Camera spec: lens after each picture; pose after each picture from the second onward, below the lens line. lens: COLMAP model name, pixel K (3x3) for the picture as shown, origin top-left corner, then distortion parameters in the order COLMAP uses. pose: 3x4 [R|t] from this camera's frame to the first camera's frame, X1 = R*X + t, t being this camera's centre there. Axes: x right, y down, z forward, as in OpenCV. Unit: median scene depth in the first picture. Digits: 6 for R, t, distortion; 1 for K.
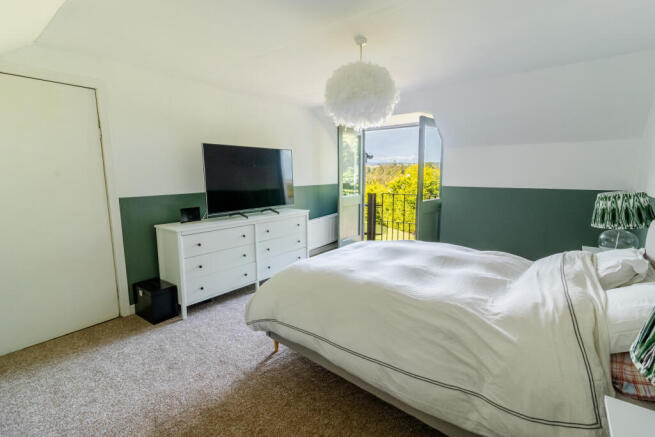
lens RADIAL K [[303.6, 0, 327.1], [0, 303.6, 220.3], [0, 0, 1]] dist [0.006009, 0.000652]
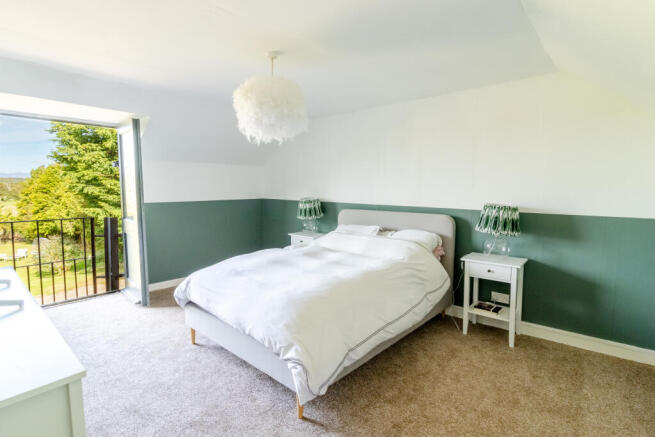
lens RADIAL K [[303.6, 0, 329.7], [0, 303.6, 213.8], [0, 0, 1]] dist [0.006009, 0.000652]
pose [[0.048331, -0.084357, 0.995263, -0.981121], [0.140343, 0.987116, 0.076851, -0.144312], [-0.988923, 0.135964, 0.059547, 0.892270]]
